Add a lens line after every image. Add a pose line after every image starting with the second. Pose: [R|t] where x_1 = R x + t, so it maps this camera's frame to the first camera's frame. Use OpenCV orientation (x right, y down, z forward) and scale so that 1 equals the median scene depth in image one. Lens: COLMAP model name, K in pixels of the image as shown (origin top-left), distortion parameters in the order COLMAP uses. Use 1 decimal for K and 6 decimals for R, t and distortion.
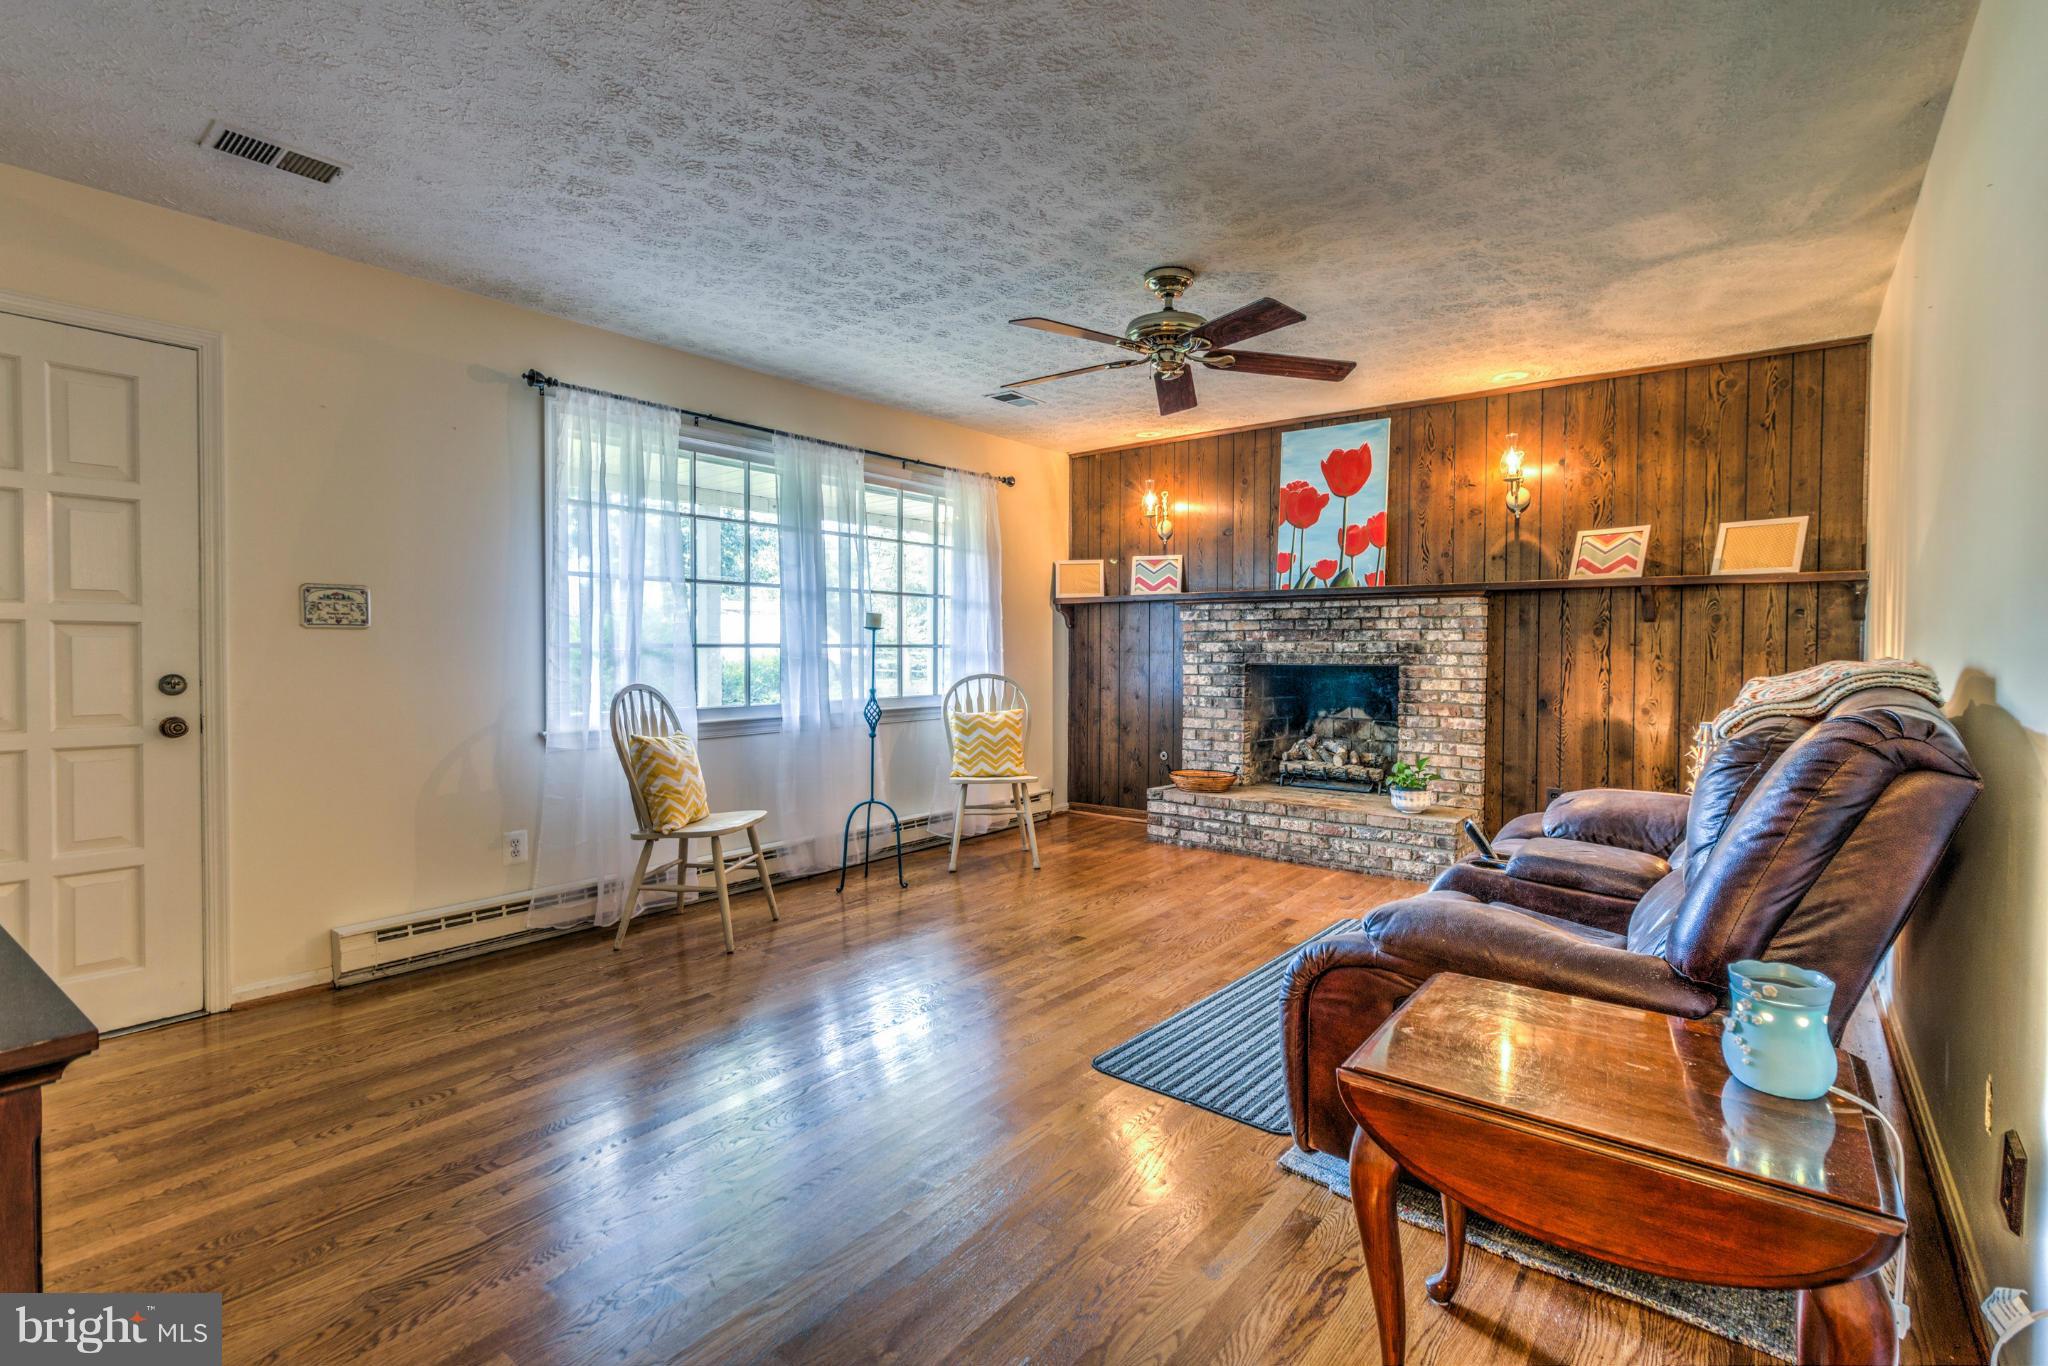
lens RADIAL K [[954.1, 0, 1048.8], [0, 954.1, 667.9], [0, 0, 1]] dist [0.002389, 0.000269]
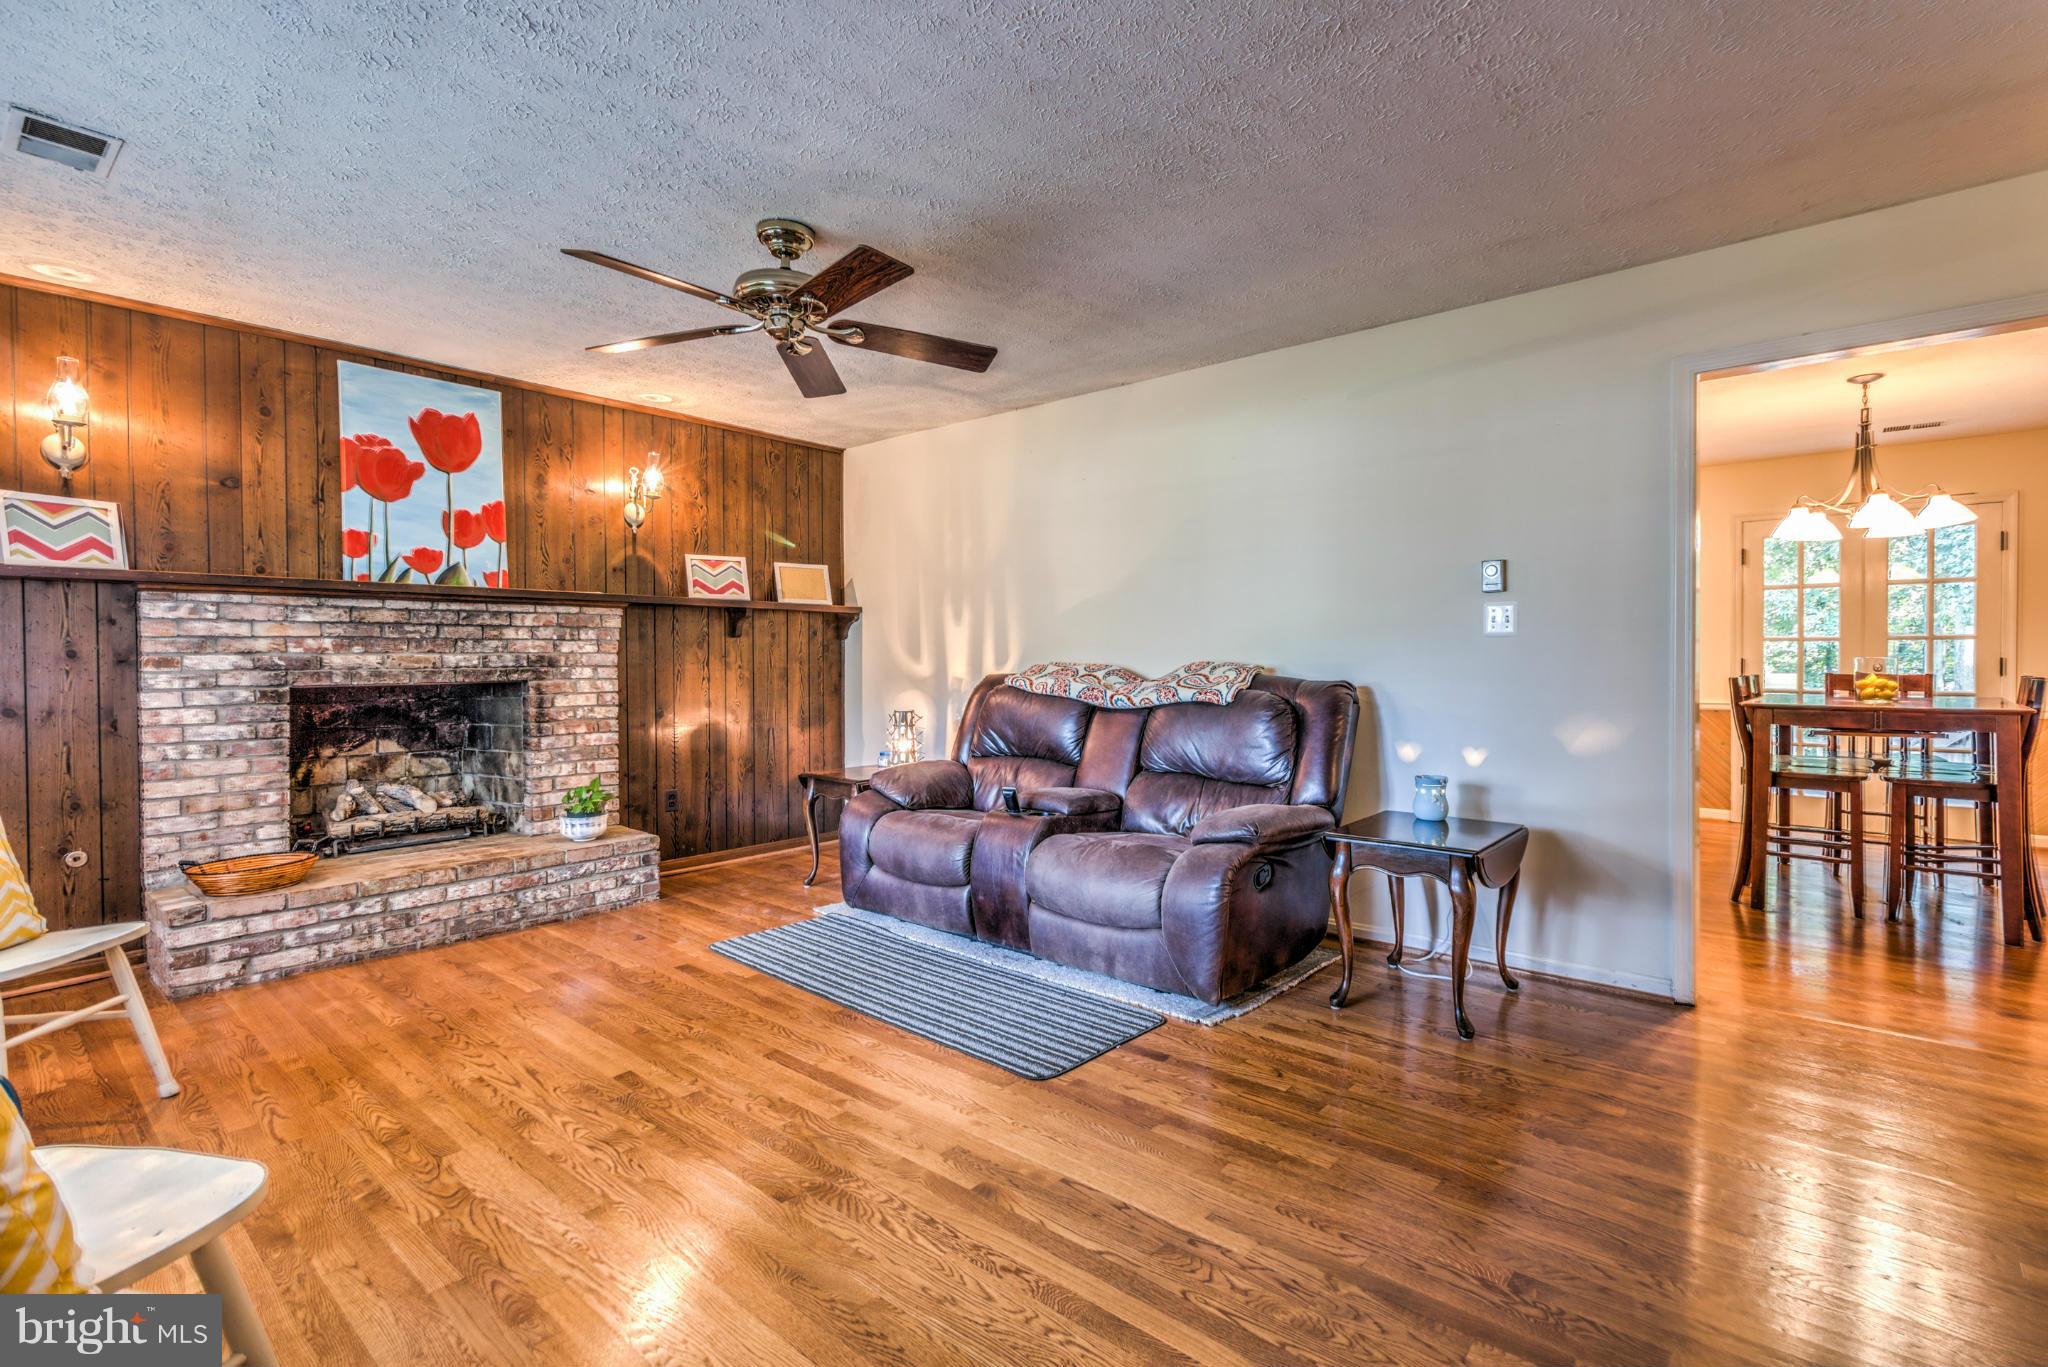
lens RADIAL K [[954.1, 0, 1048.8], [0, 954.1, 668.4], [0, 0, 1]] dist [0.002389, 0.000269]
pose [[0.044949, -0.014497, 0.998884, -0.488283], [0.027412, 0.999536, 0.013273, -0.012557], [-0.998613, 0.026785, 0.045326, 0.485812]]
